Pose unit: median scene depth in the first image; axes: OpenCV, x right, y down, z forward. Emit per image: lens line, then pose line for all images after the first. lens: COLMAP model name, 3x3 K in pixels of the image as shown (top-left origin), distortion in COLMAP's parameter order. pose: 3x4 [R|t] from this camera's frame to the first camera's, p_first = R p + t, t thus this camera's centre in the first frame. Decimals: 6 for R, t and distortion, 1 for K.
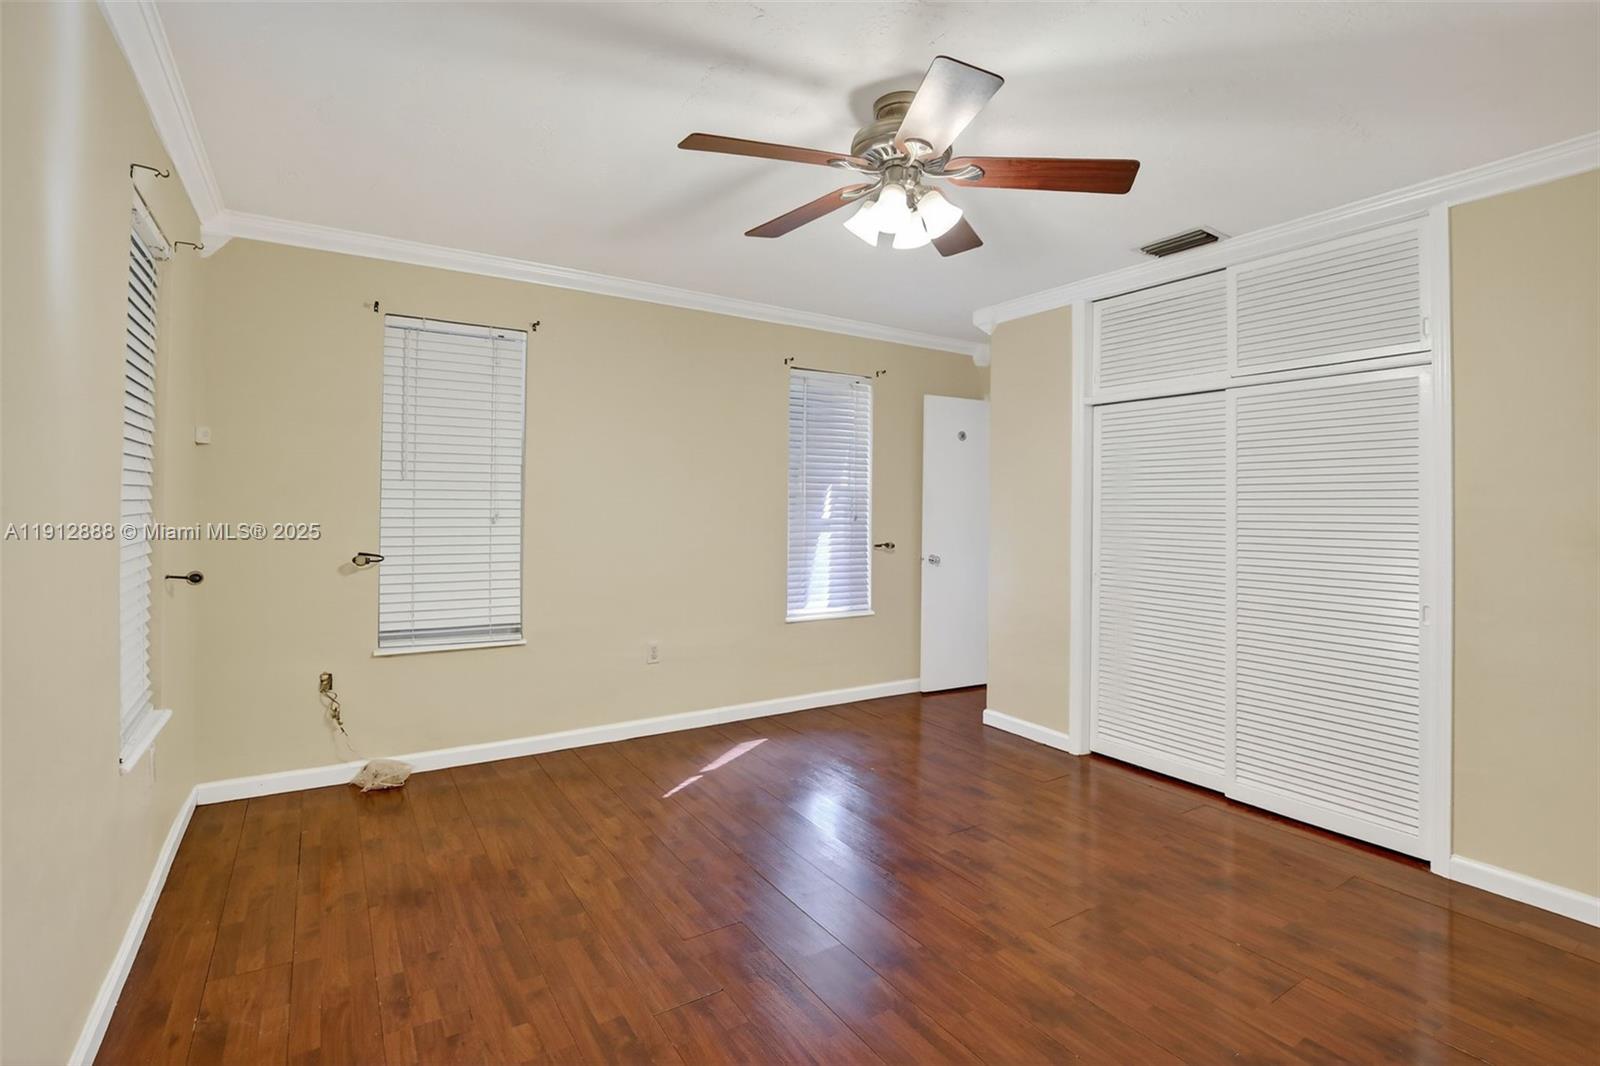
lens RADIAL K [[742.0, 0, 794.4], [0, 742.0, 494.0], [0, 0, 1]] dist [-0.013573, 0.000180]
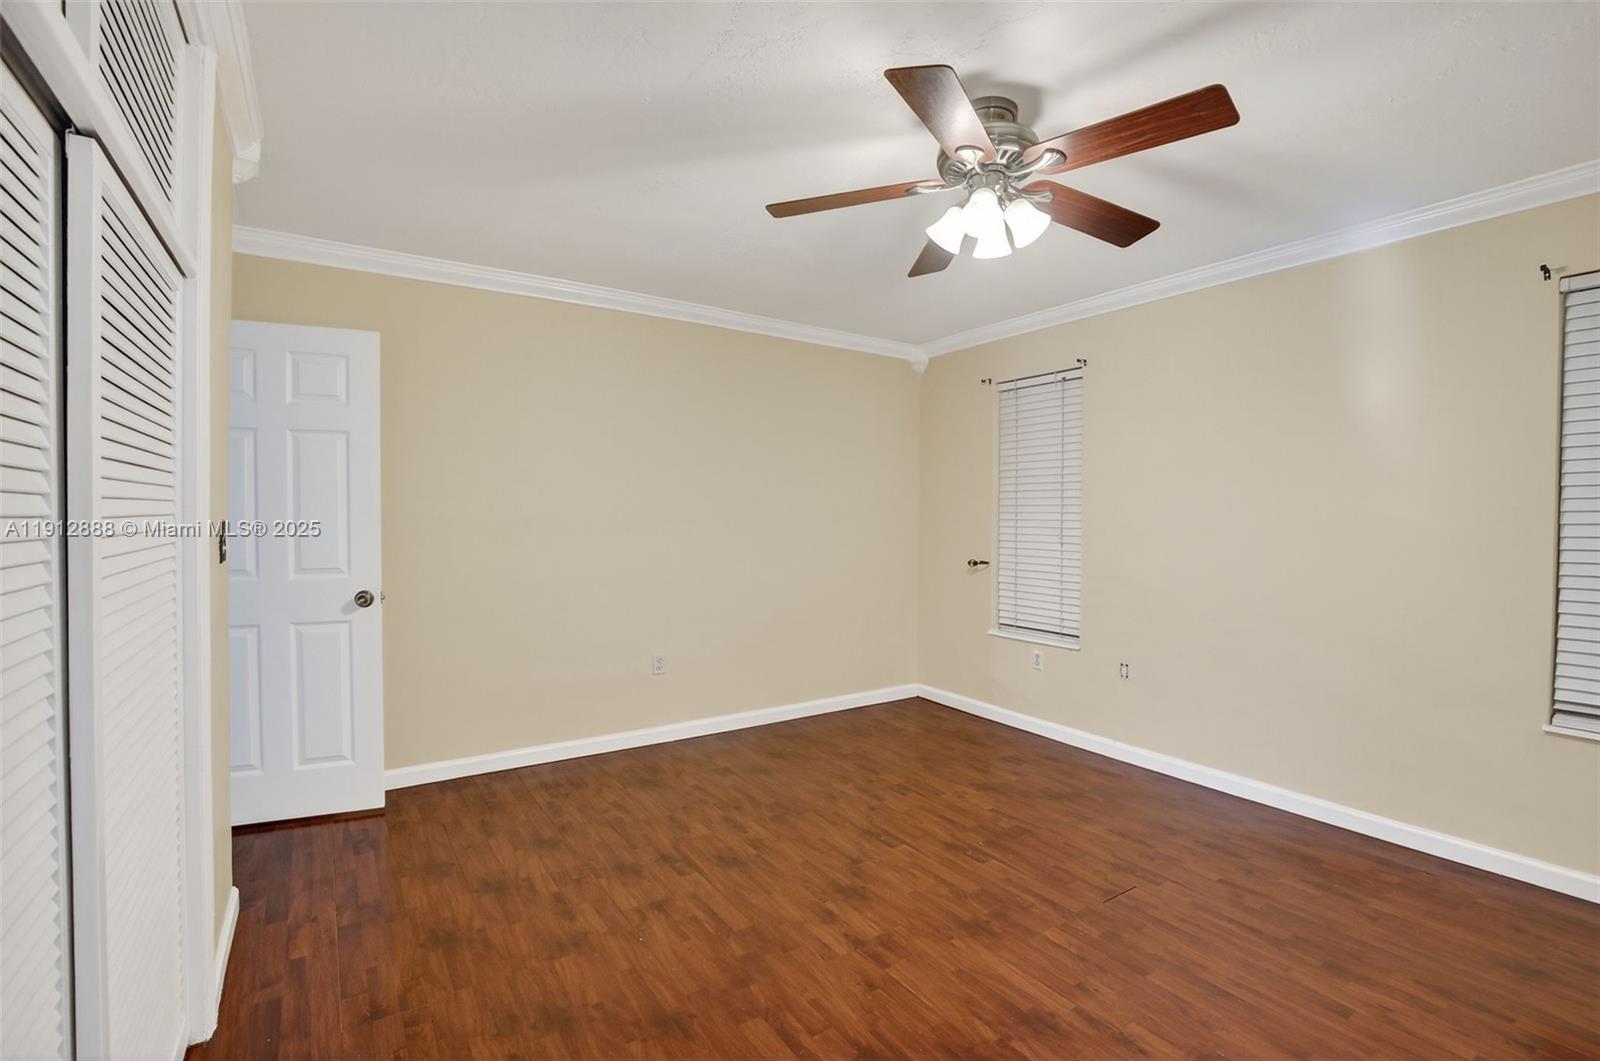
lens RADIAL K [[762.7, 0, 804.1], [0, 762.7, 526.5], [0, 0, 1]] dist [-0.016713, 0.000254]
pose [[-0.999223, -0.019325, -0.034340, 0.327585], [-0.019290, 0.999813, -0.001334, 0.030578], [0.034359, -0.000670, -0.999409, 1.587128]]
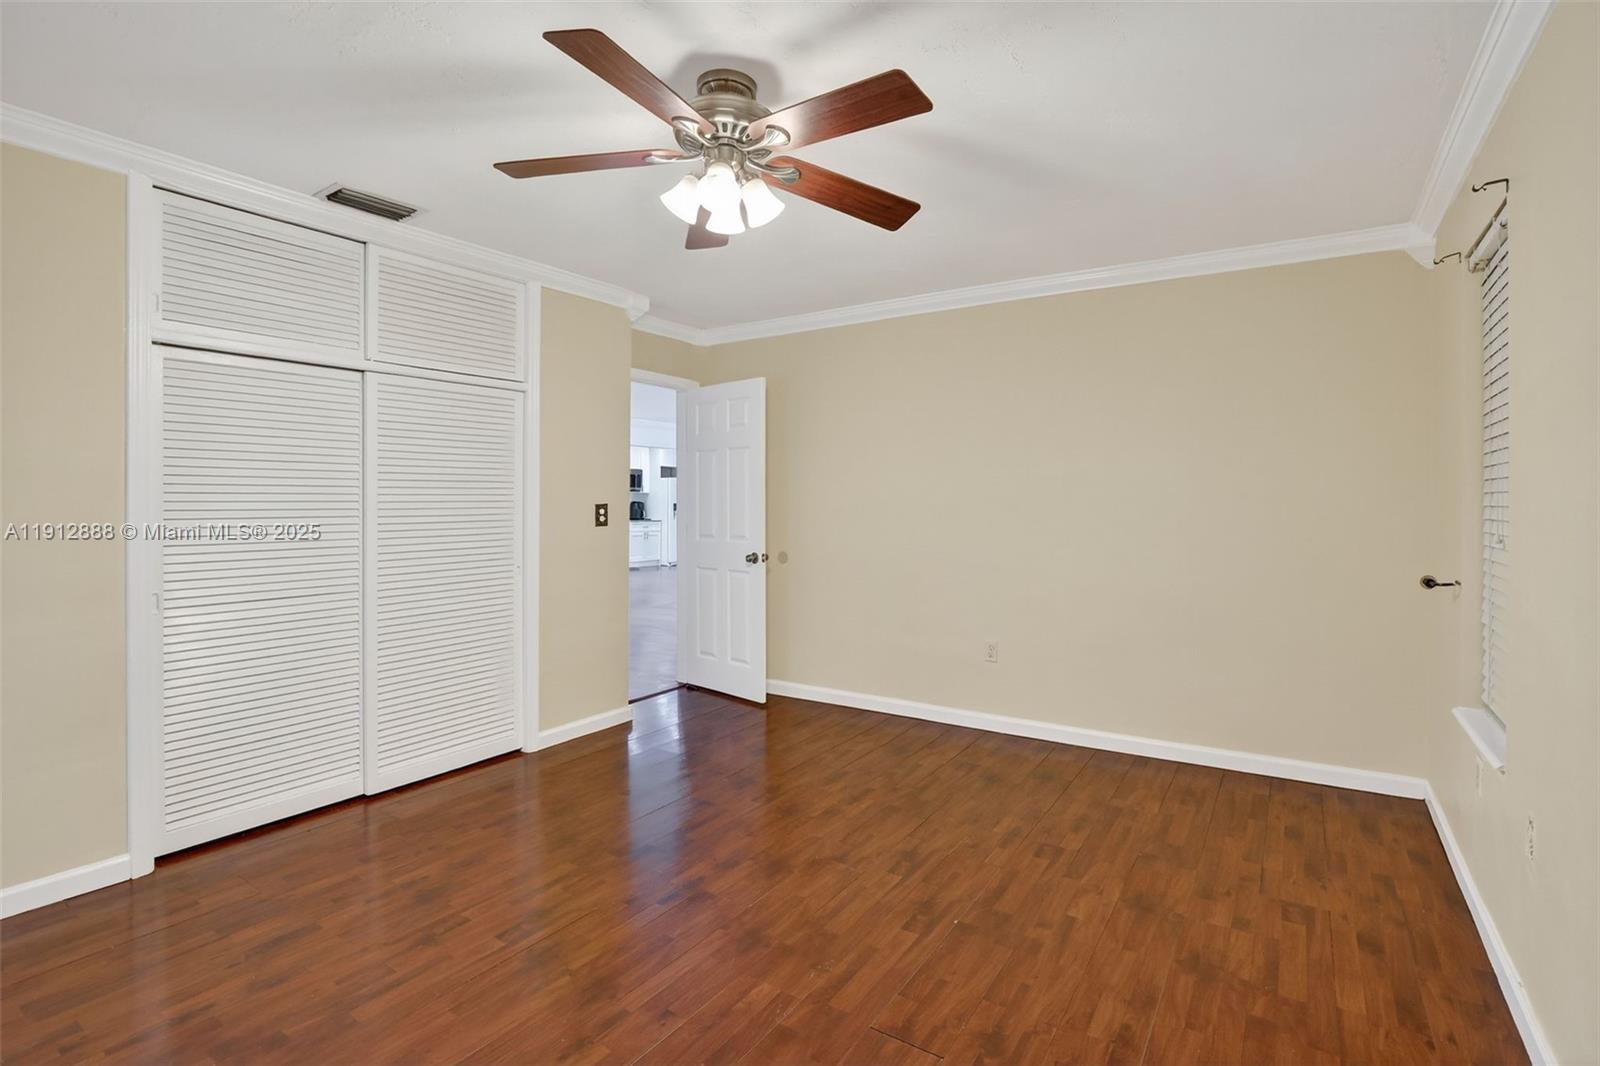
lens RADIAL K [[768.7, 0, 821.3], [0, 768.7, 502.7], [0, 0, 1]] dist [-0.023357, 0.000149]
pose [[-0.411573, -0.017425, 0.911210, -0.647605], [-0.019834, 0.999752, 0.010160, 0.006324], [-0.911161, -0.013892, -0.411816, 1.017394]]
